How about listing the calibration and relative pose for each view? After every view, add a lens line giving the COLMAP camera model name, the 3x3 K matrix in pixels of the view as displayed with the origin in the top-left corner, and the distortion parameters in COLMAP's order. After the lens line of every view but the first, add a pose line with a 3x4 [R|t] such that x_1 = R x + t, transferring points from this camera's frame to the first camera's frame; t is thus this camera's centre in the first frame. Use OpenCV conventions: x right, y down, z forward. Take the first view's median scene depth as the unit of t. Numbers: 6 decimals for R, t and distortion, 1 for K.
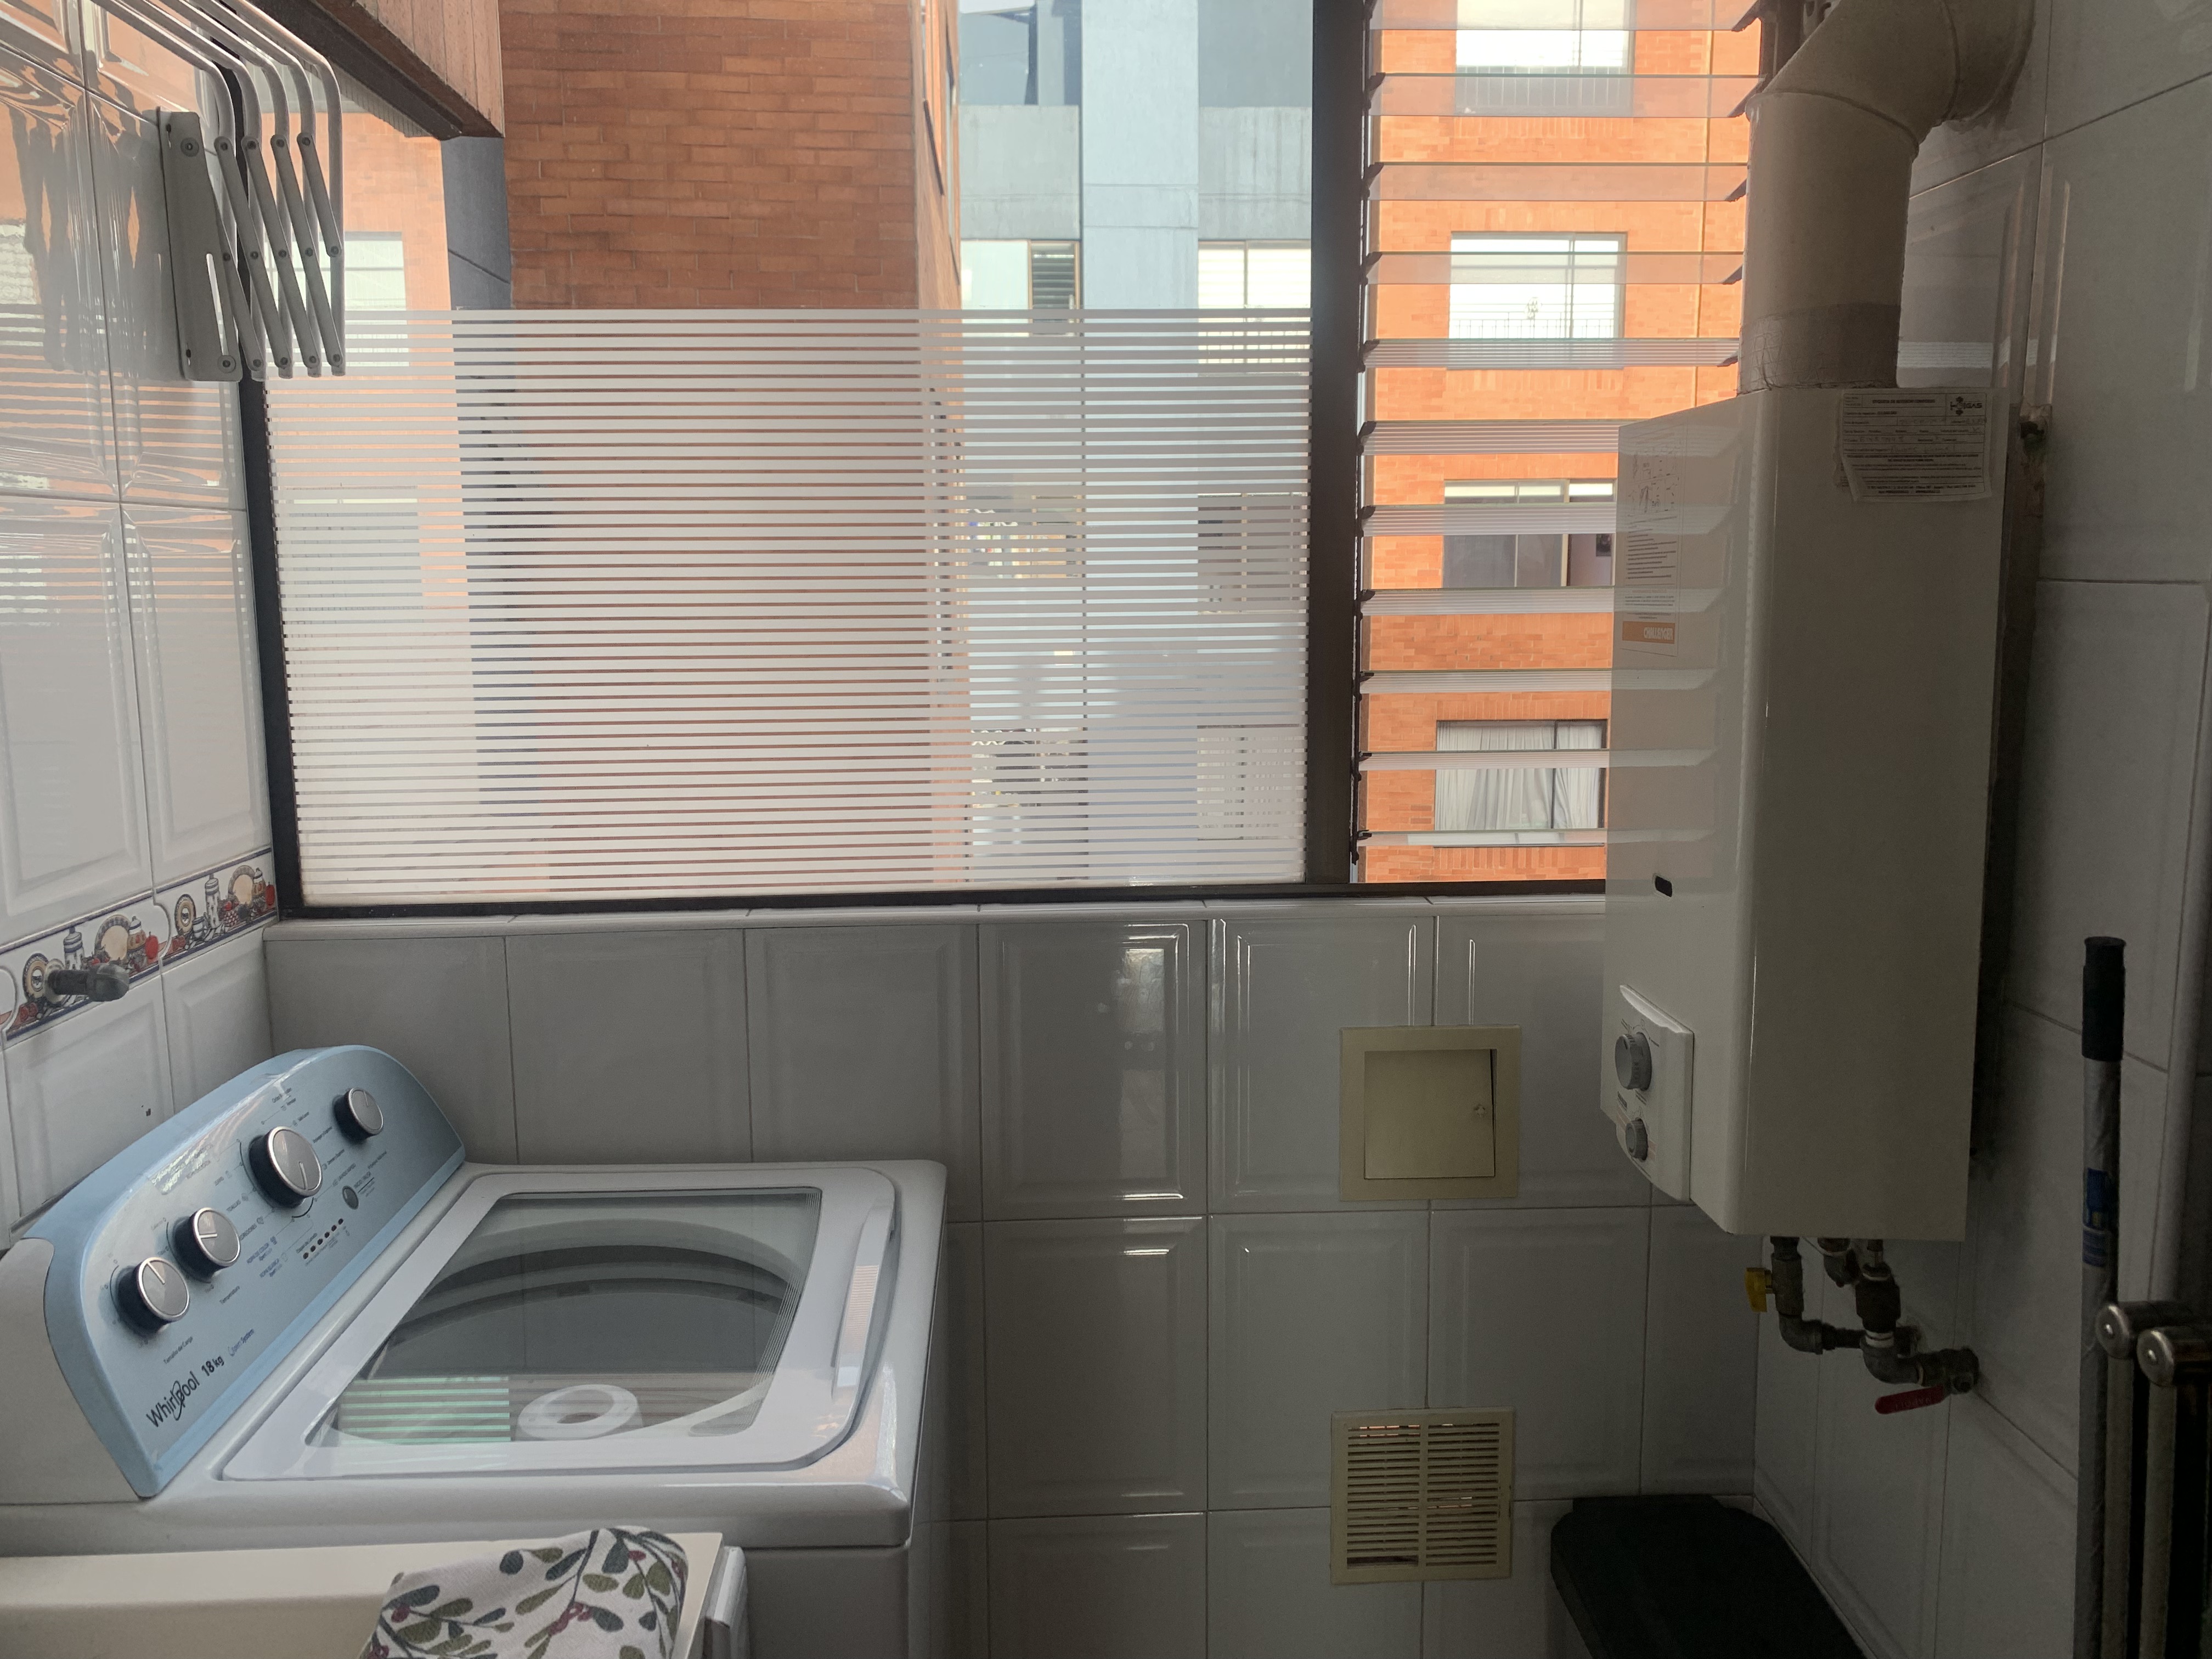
lens RADIAL K [[1740.8, 0, 1100.8], [0, 1740.8, 773.2], [0, 0, 1]] dist [0.004861, -0.000696]
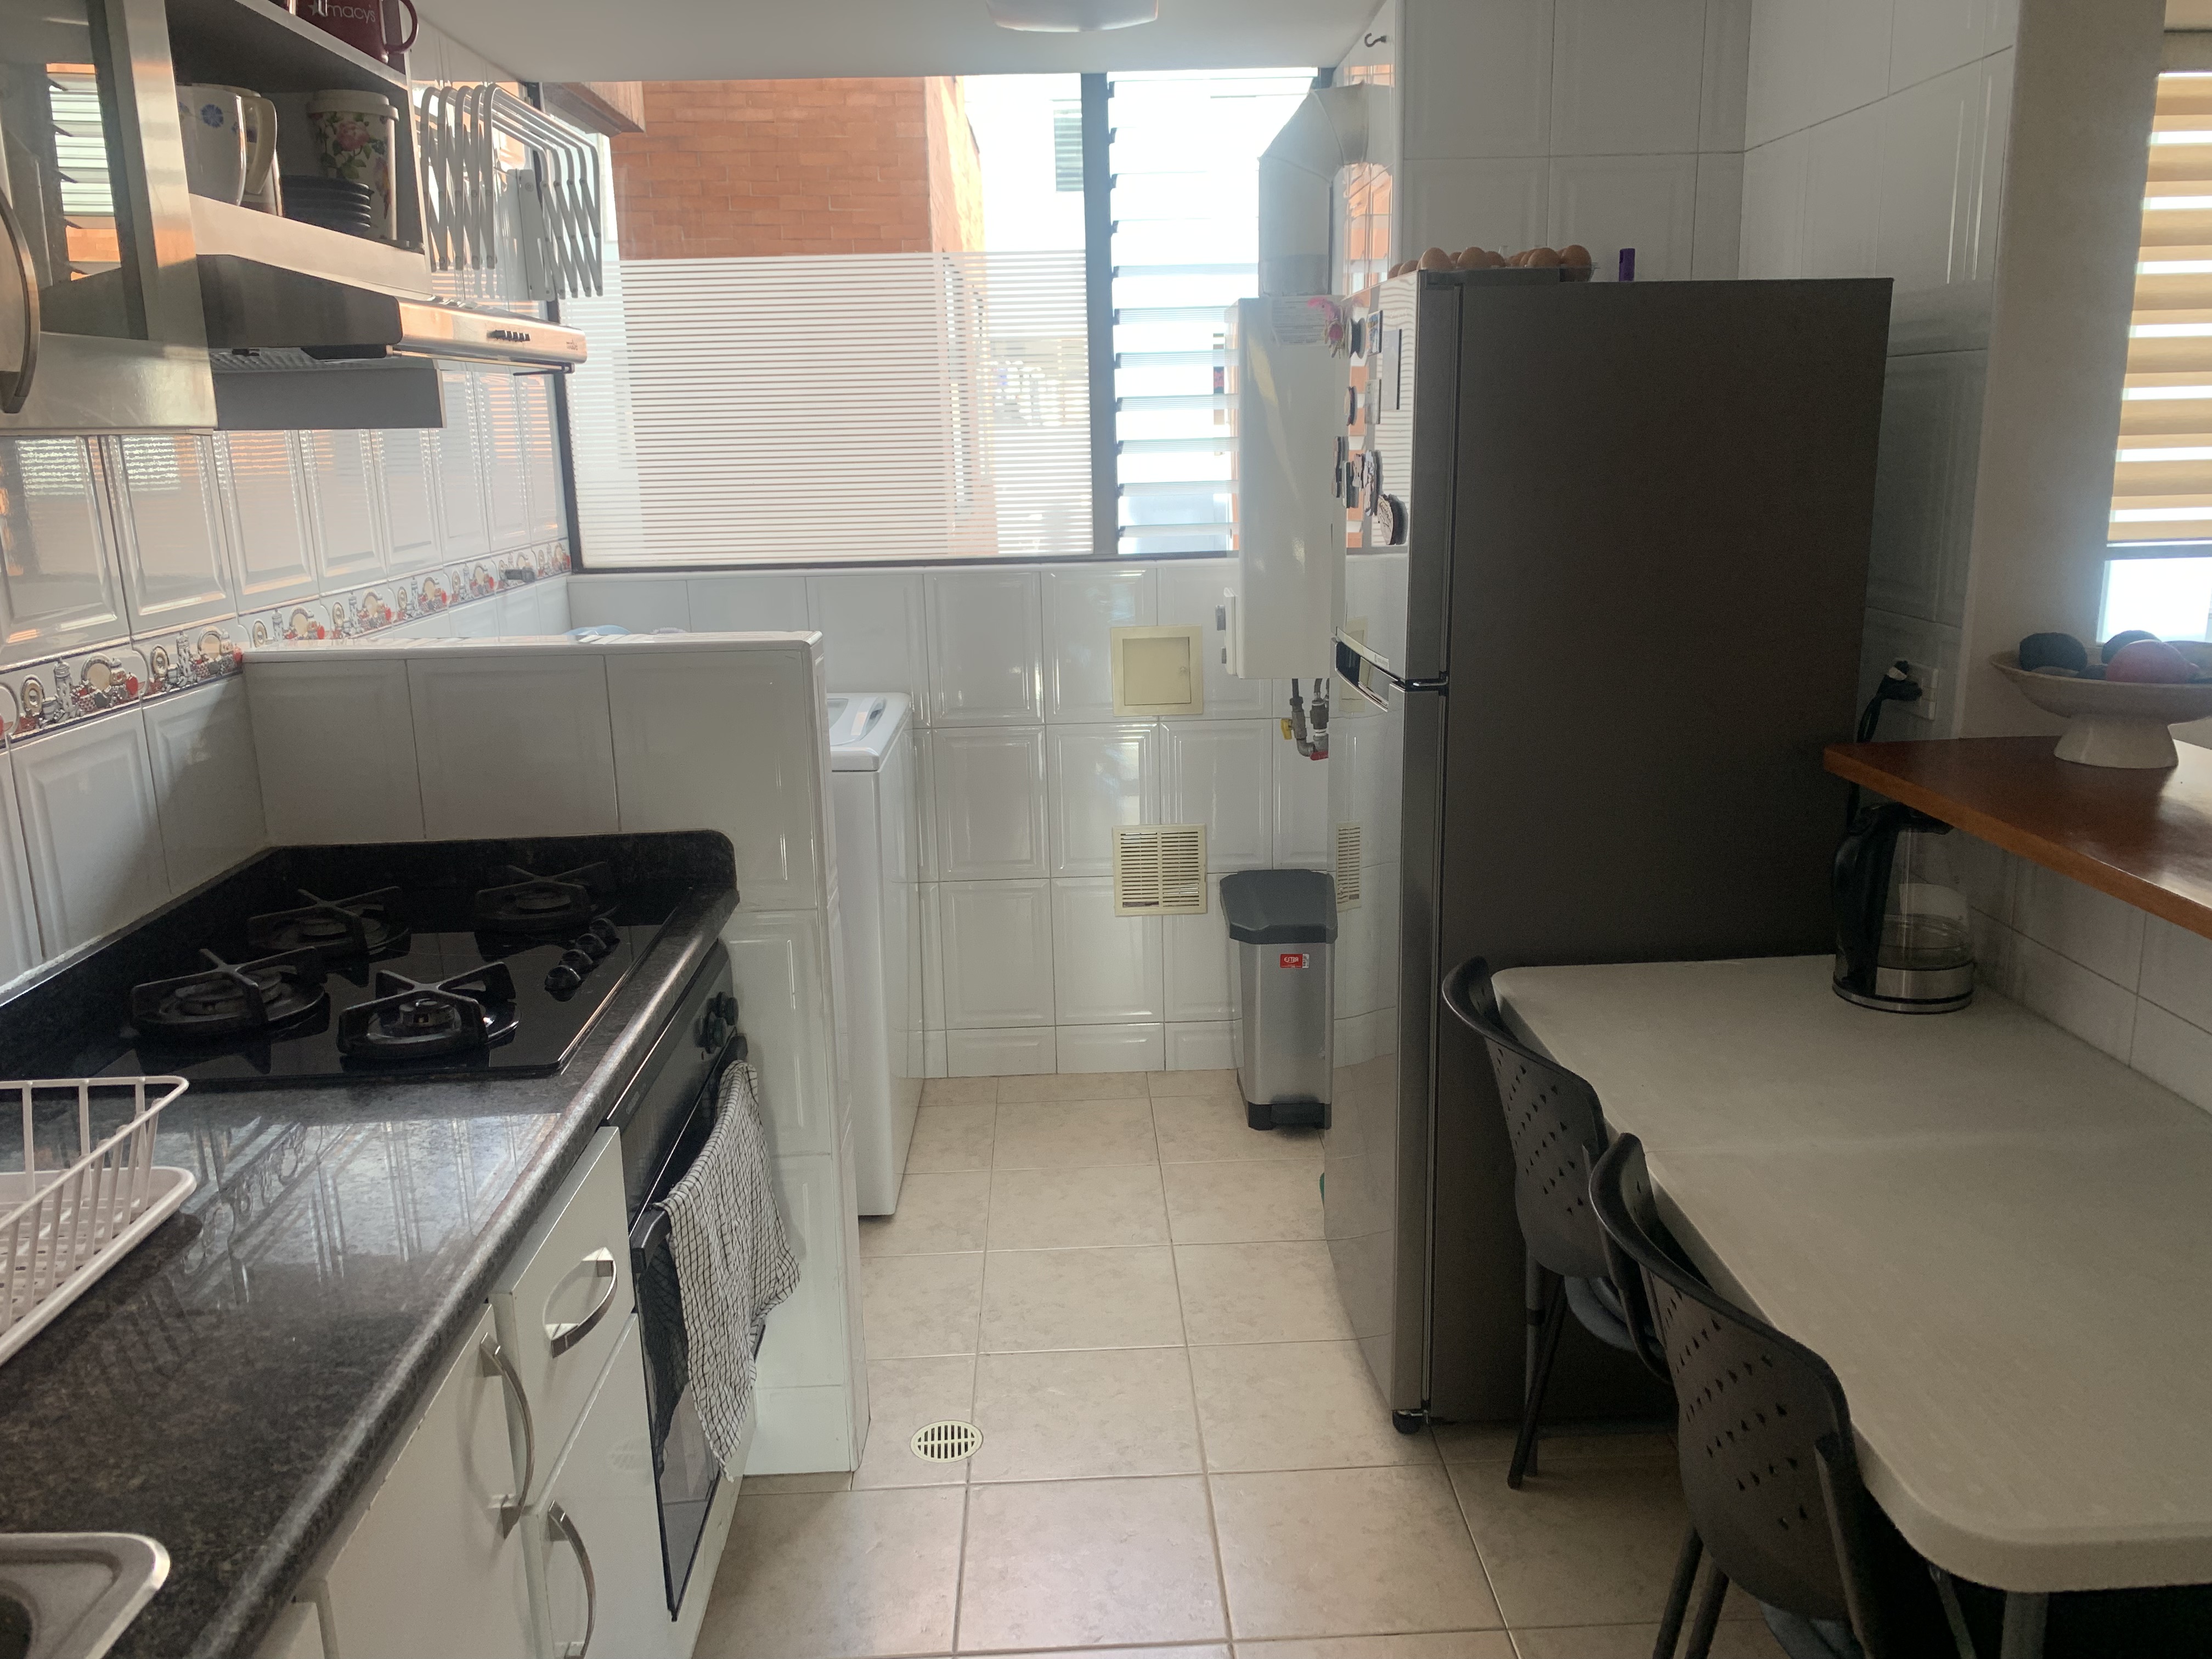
lens RADIAL K [[1698.4, 0, 1116.8], [0, 1698.4, 815.1], [0, 0, 1]] dist [0.022439, -0.014625]
pose [[0.999710, -0.011123, -0.021352, 0.177767], [0.013407, 0.993843, 0.109986, 0.142399], [0.019998, -0.110240, 0.993704, -0.894284]]
